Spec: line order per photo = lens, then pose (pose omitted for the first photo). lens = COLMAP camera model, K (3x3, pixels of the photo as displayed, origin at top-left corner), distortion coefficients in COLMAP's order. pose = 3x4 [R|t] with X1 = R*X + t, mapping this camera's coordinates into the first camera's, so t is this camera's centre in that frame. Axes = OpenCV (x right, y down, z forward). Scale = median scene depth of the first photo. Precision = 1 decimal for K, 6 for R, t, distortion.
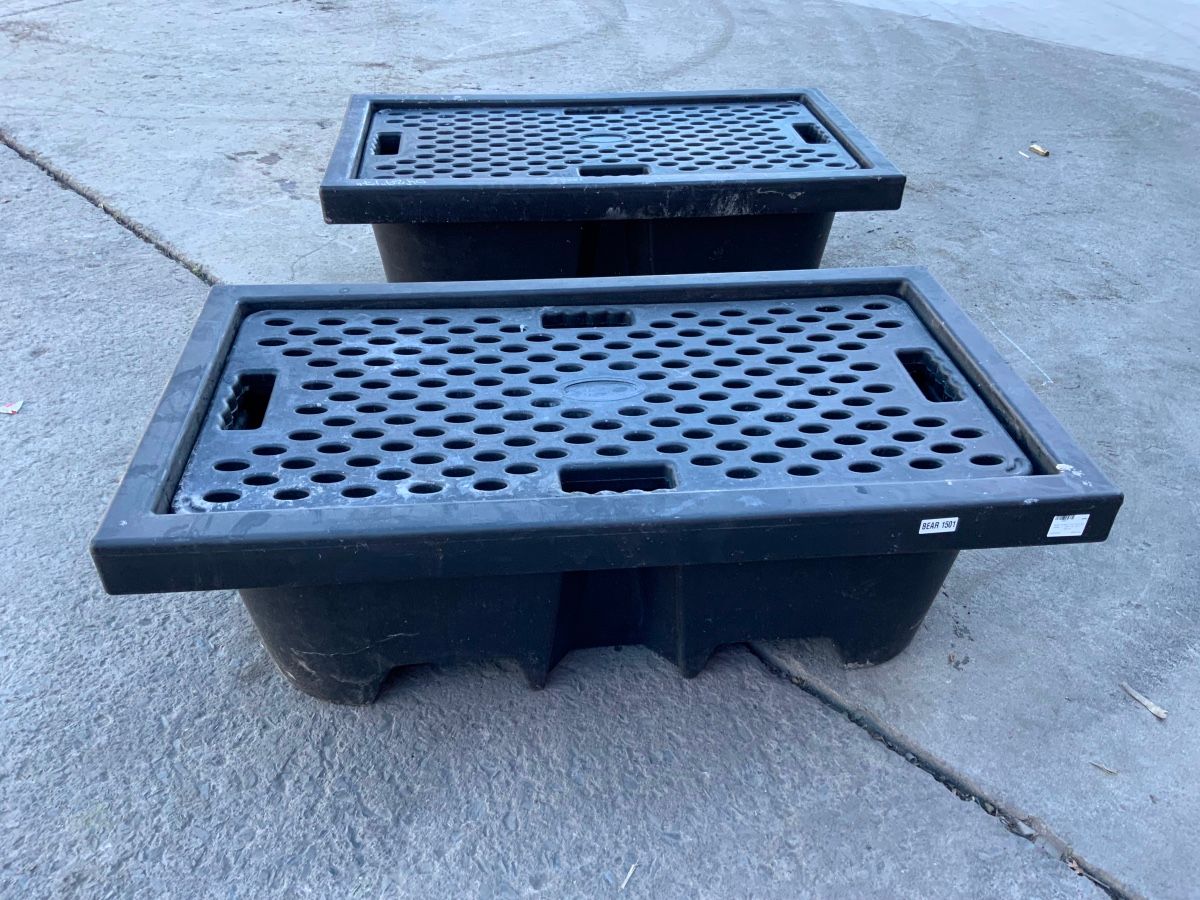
lens RADIAL K [[991.7, 0, 600.0], [0, 991.7, 450.0], [0, 0, 1]] dist [0.129551, -0.285069]
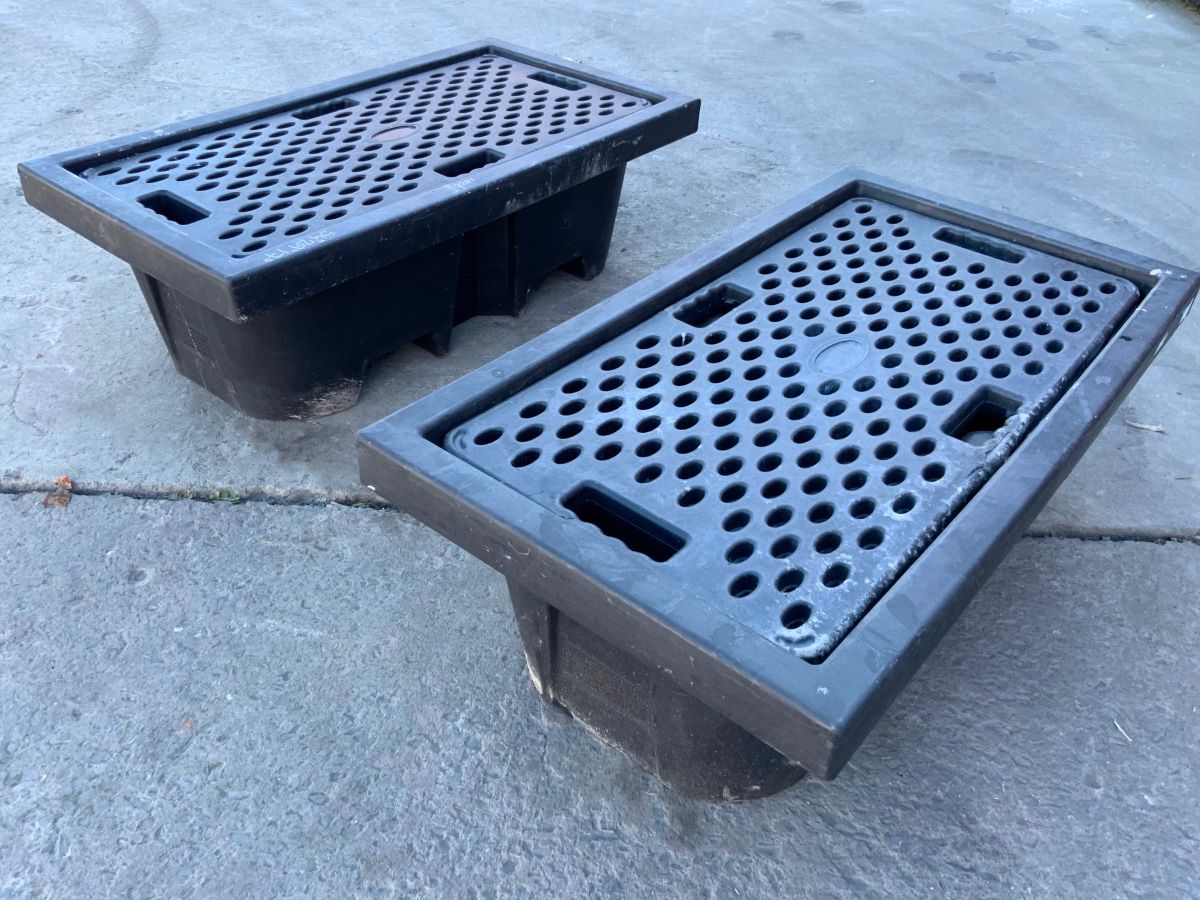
lens RADIAL K [[991.7, 0, 600.0], [0, 991.7, 450.0], [0, 0, 1]] dist [0.129551, -0.285069]
pose [[0.715763, -0.412309, 0.563635, -0.719525], [0.380592, 0.907019, 0.180185, -0.230814], [-0.585520, 0.085545, 0.806132, 0.330385]]
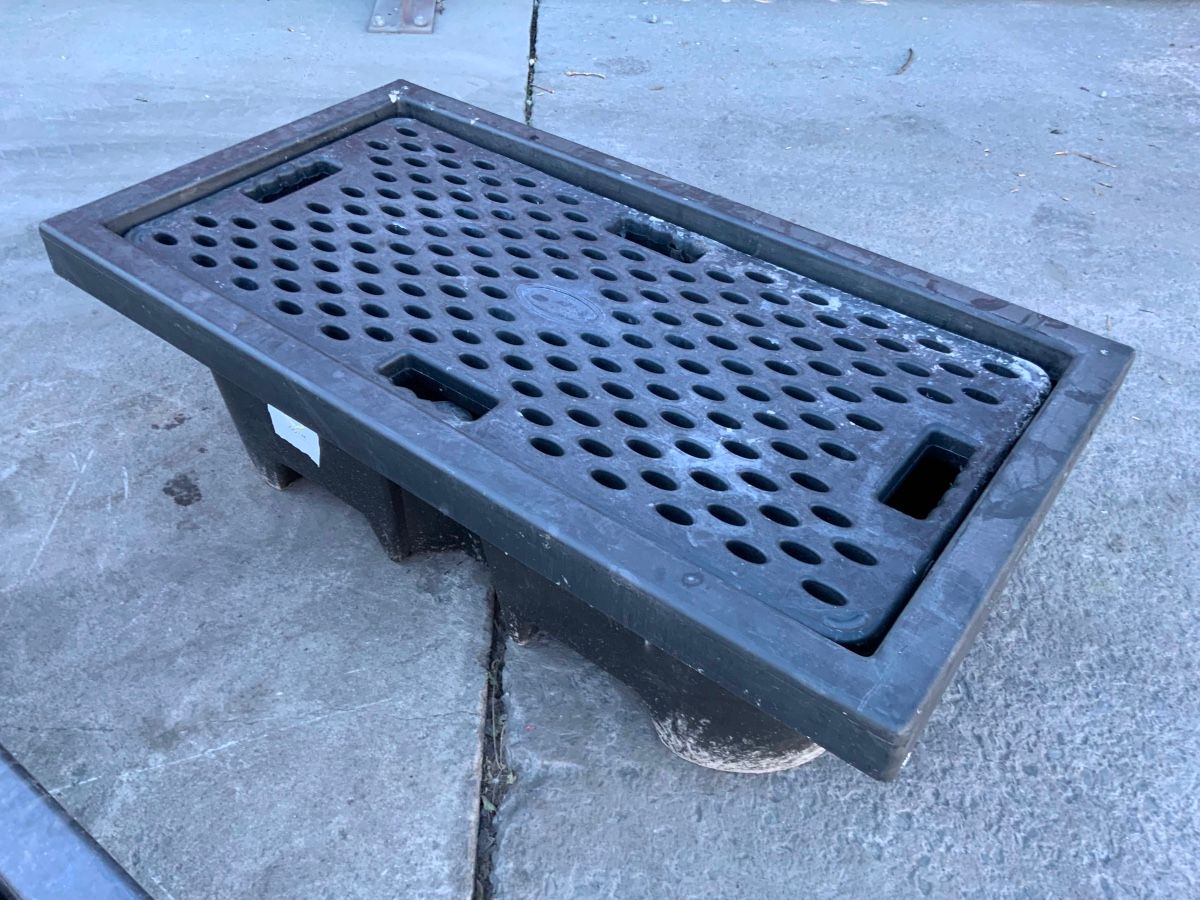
lens RADIAL K [[991.7, 0, 600.0], [0, 991.7, 450.0], [0, 0, 1]] dist [0.129551, -0.285069]
pose [[-0.730807, -0.487743, 0.477522, -0.472007], [0.351390, 0.330933, 0.875790, -0.719994], [-0.585188, 0.807831, -0.070460, 1.076508]]
